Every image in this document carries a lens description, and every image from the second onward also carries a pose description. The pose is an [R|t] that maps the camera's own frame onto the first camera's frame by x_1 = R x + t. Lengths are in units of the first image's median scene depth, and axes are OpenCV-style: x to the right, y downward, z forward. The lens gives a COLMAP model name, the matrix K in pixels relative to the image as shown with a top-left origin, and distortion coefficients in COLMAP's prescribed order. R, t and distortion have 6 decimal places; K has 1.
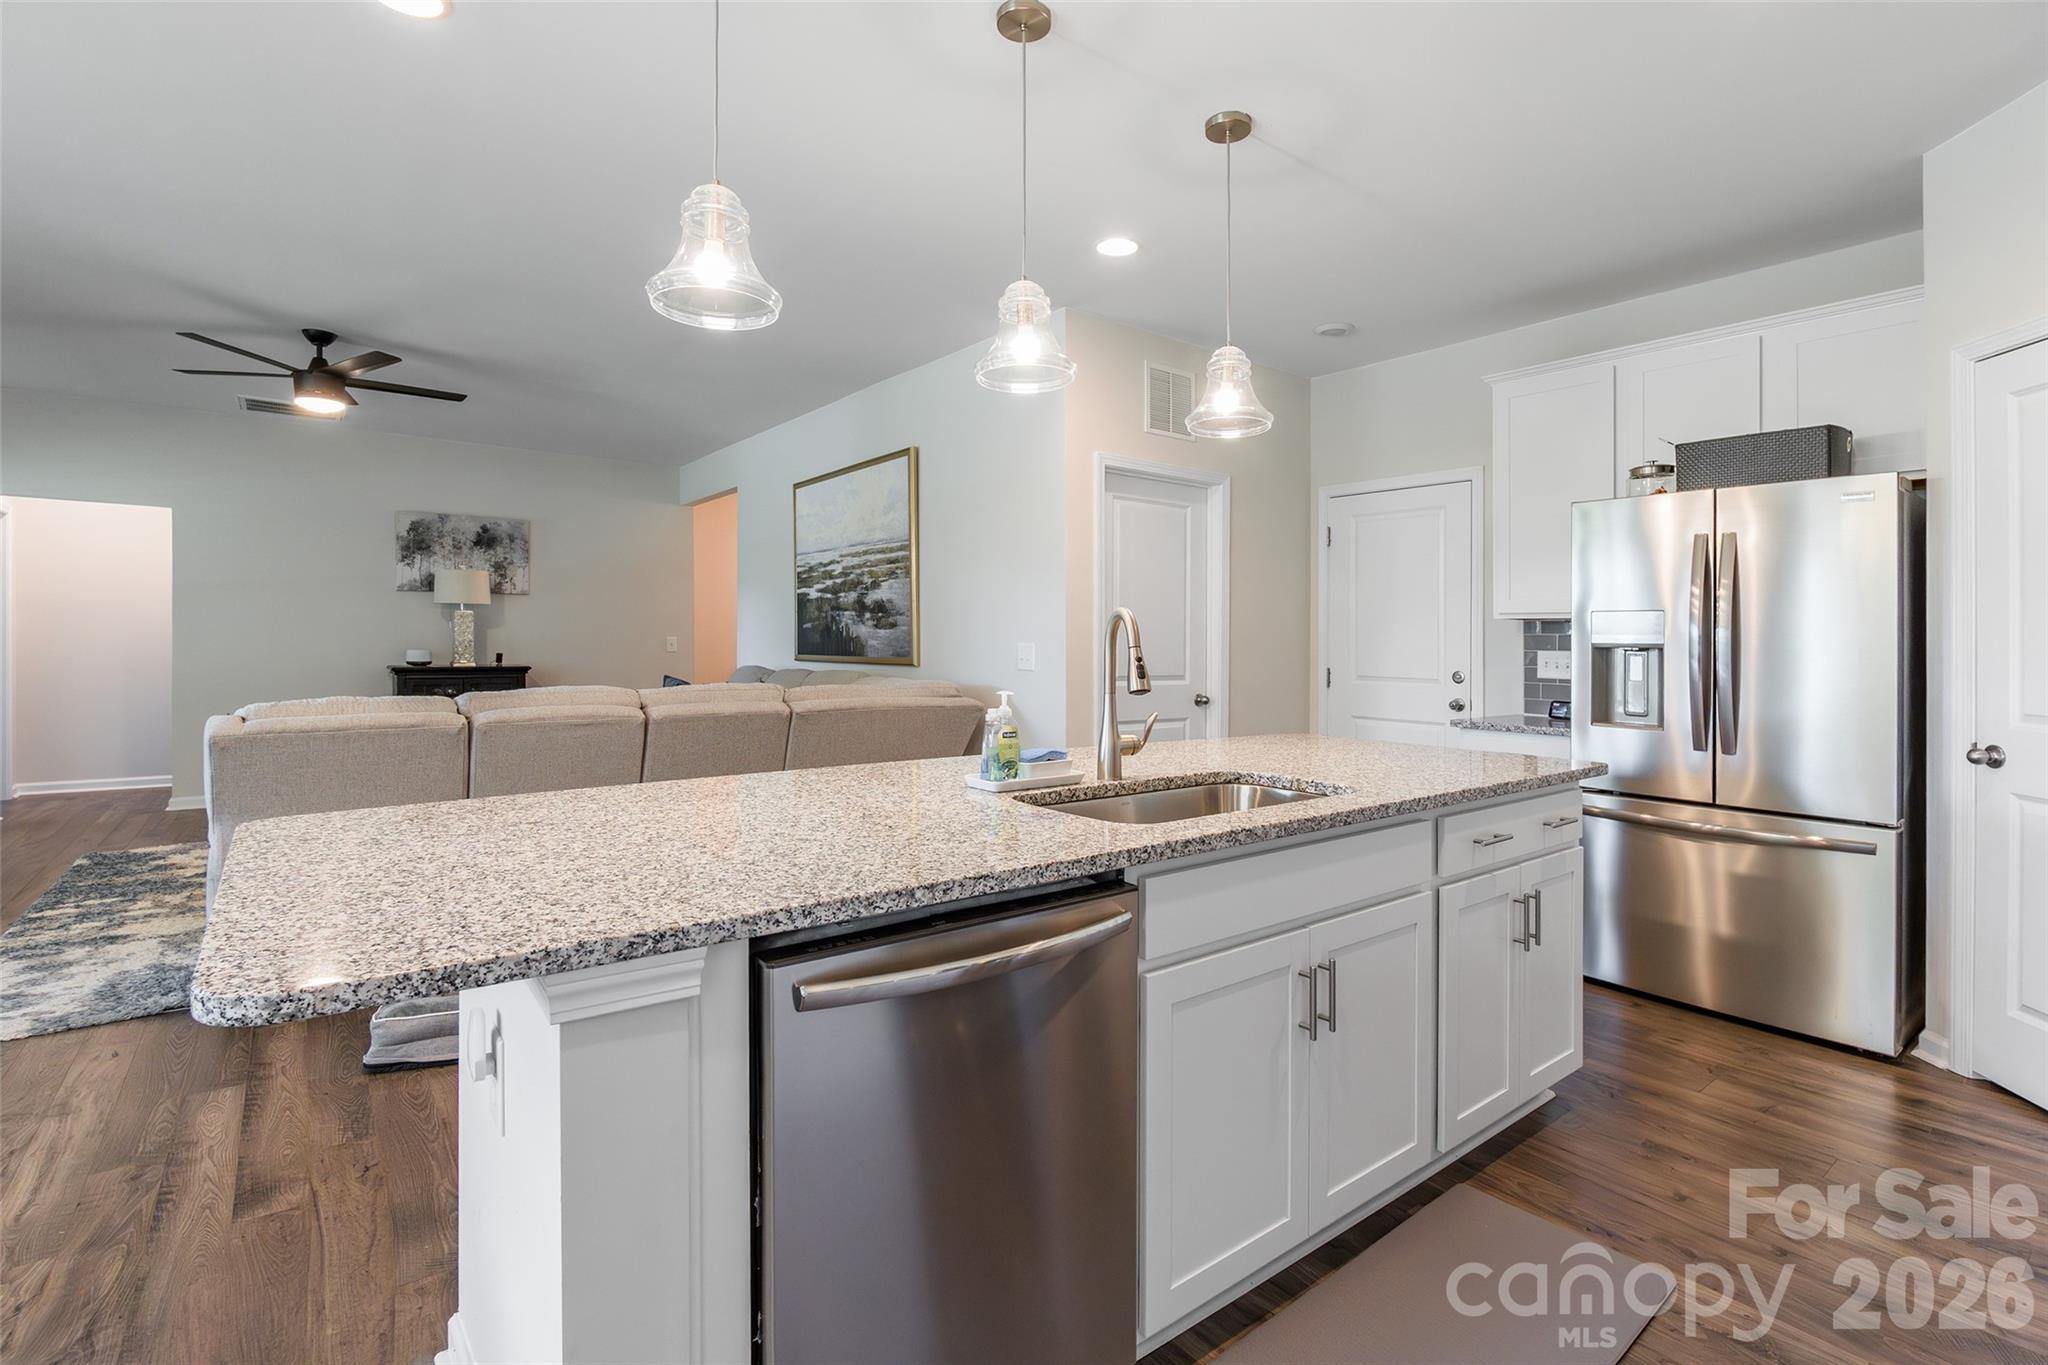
lens RADIAL K [[939.6, 0, 1025.4], [0, 939.6, 644.4], [0, 0, 1]] dist [-0.007416, -0.000047]
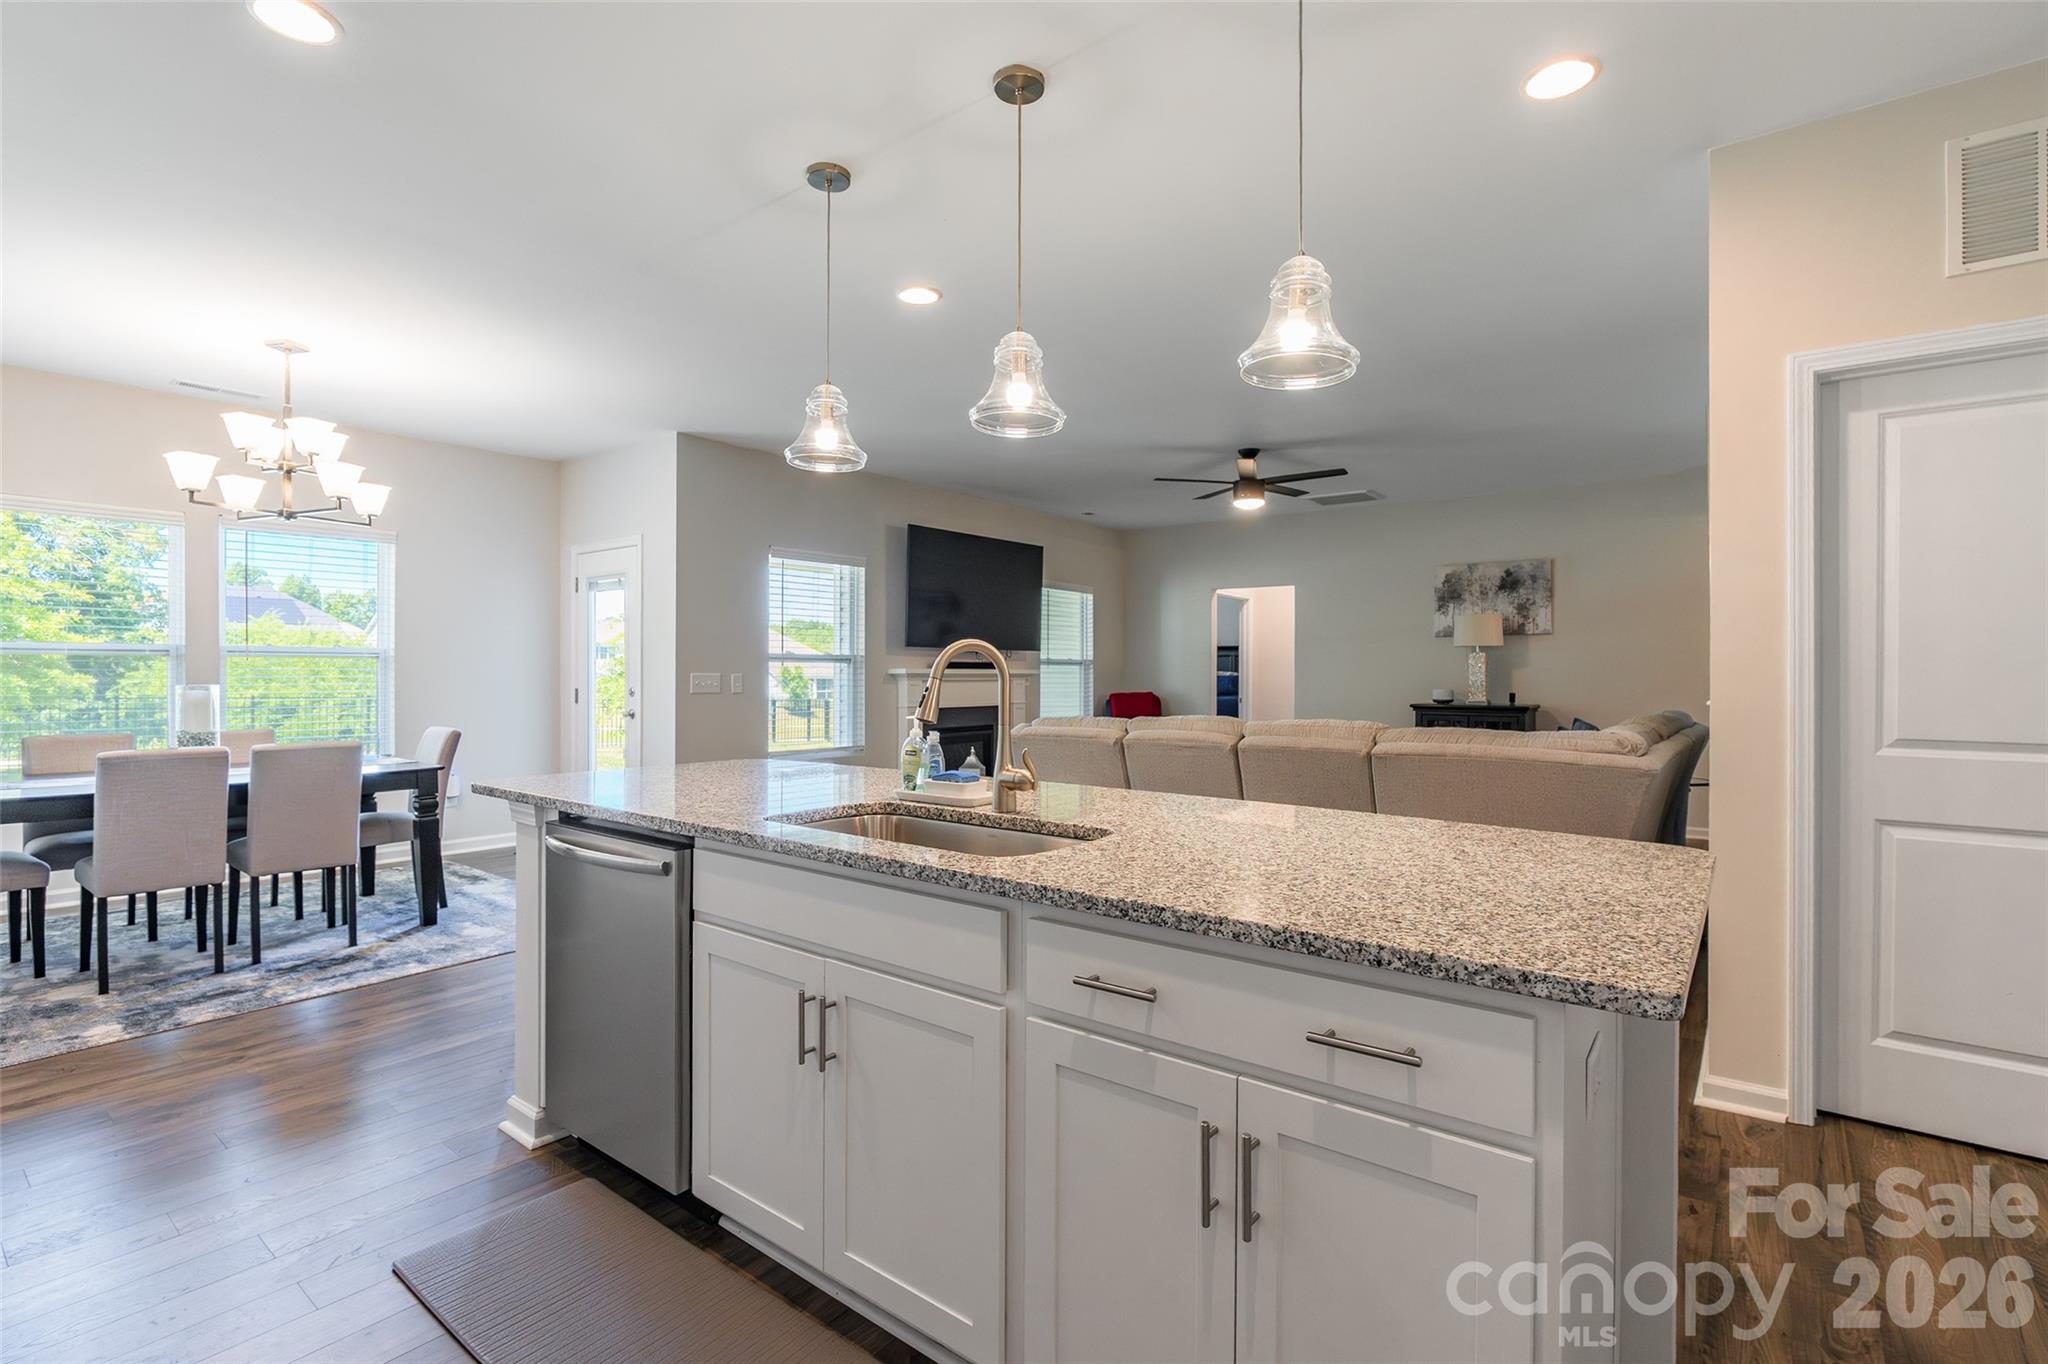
lens RADIAL K [[955.9, 0, 1024.0], [0, 955.9, 682.0], [0, 0, 1]] dist [-0.009177, -0.000184]
pose [[0.239675, 0.000055, -0.970853, 0.441403], [-0.005728, 0.999983, -0.001358, 0.002900], [0.970836, 0.005886, 0.239672, 0.316801]]
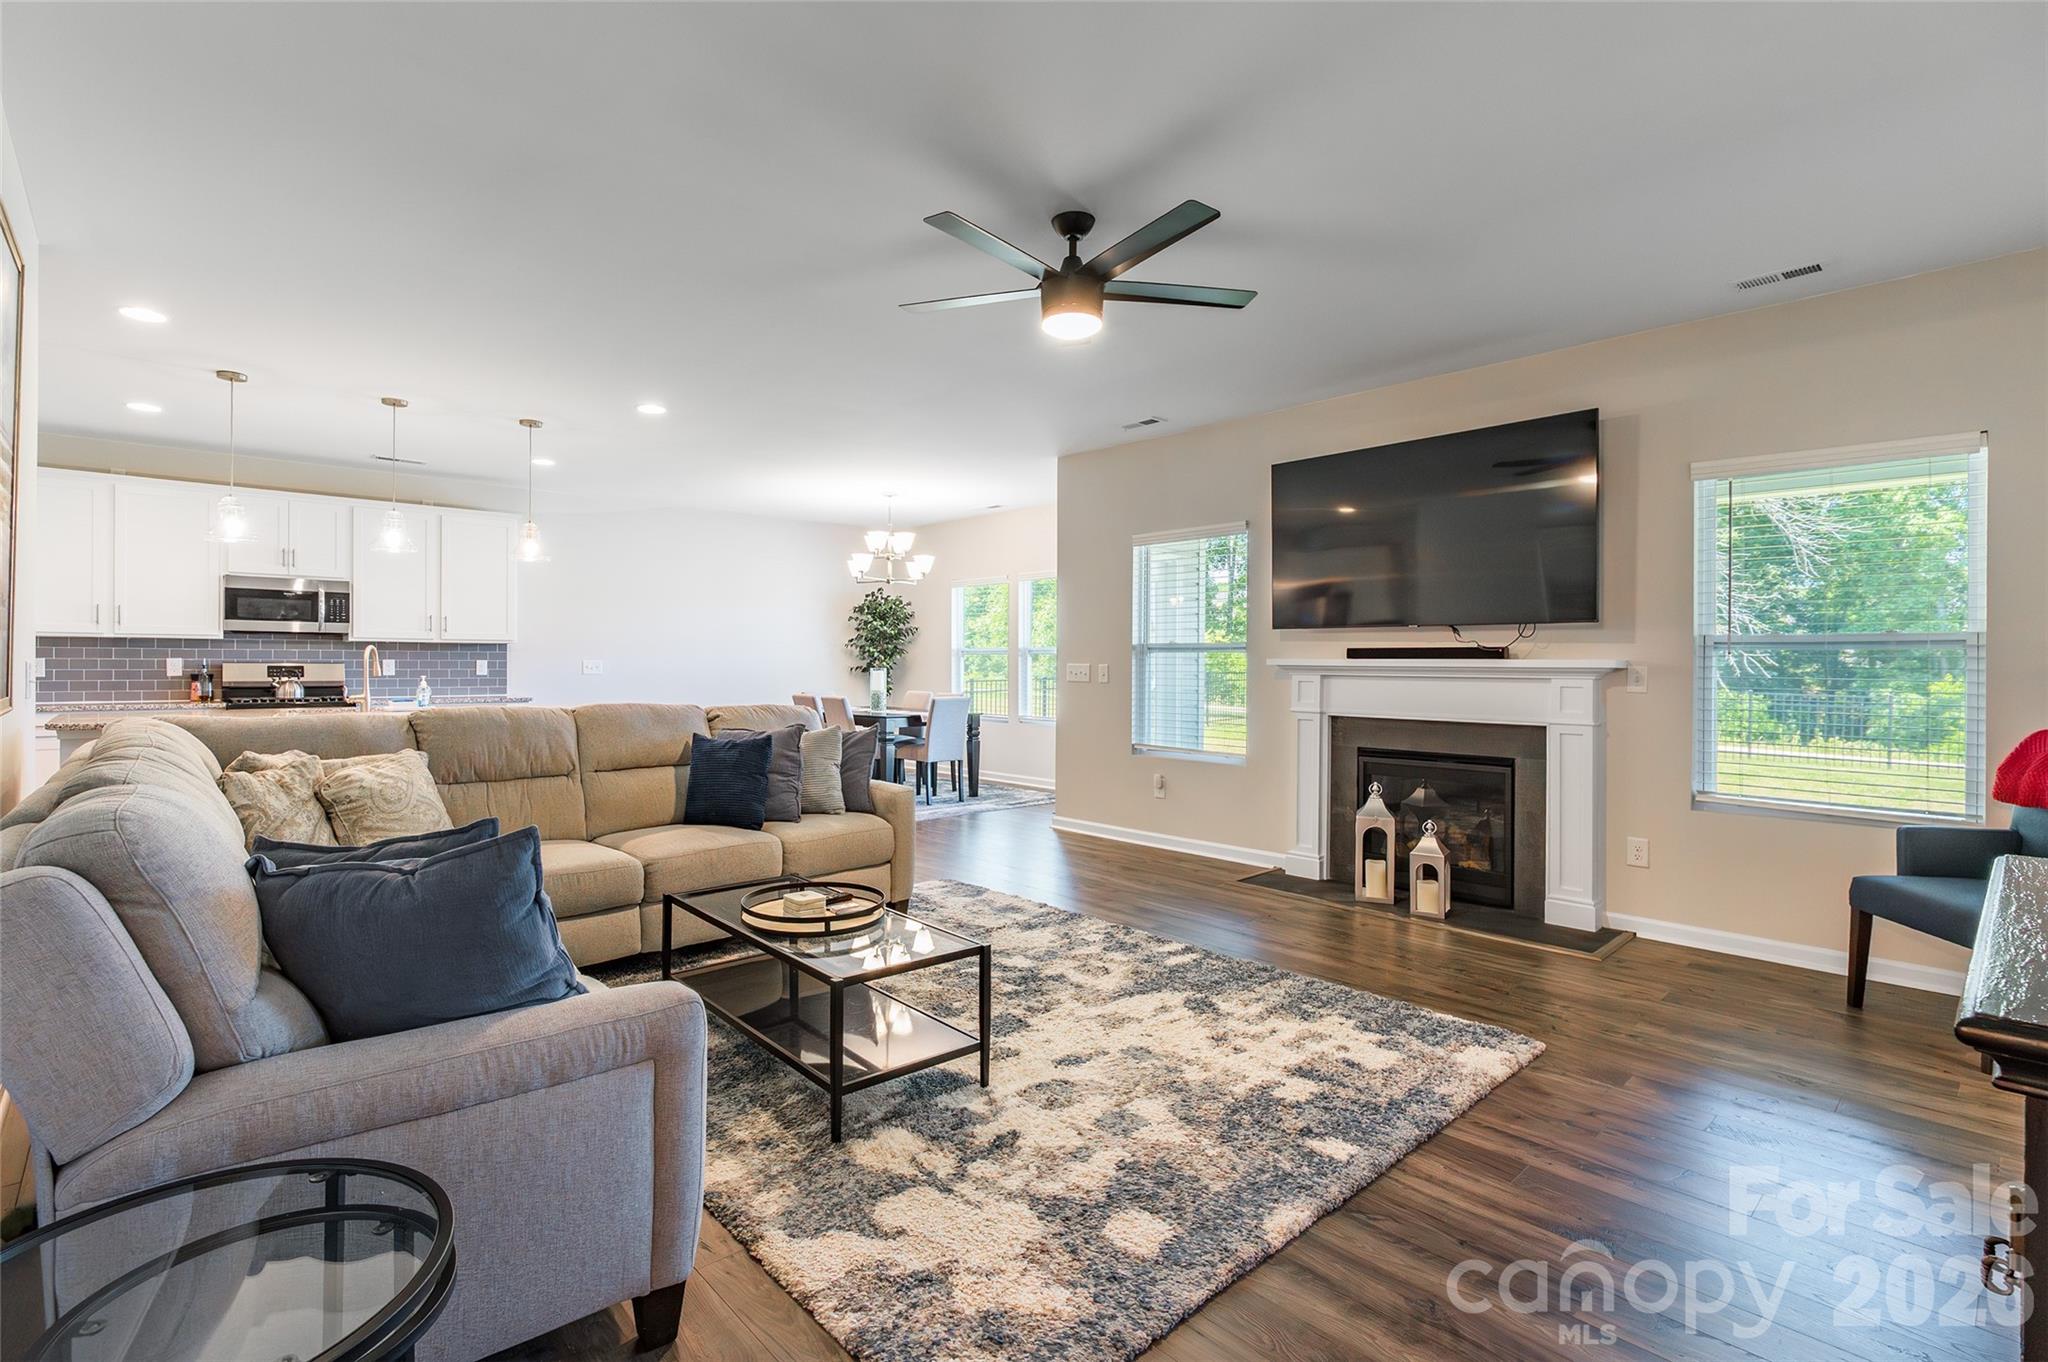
lens RADIAL K [[936.1, 0, 996.2], [0, 936.1, 644.1], [0, 0, 1]] dist [-0.004257, -0.000243]
pose [[-0.997008, -0.017493, -0.075288, -0.567412], [-0.016585, 0.999782, -0.012667, -0.013732], [0.075494, -0.011380, -0.997081, 1.474679]]
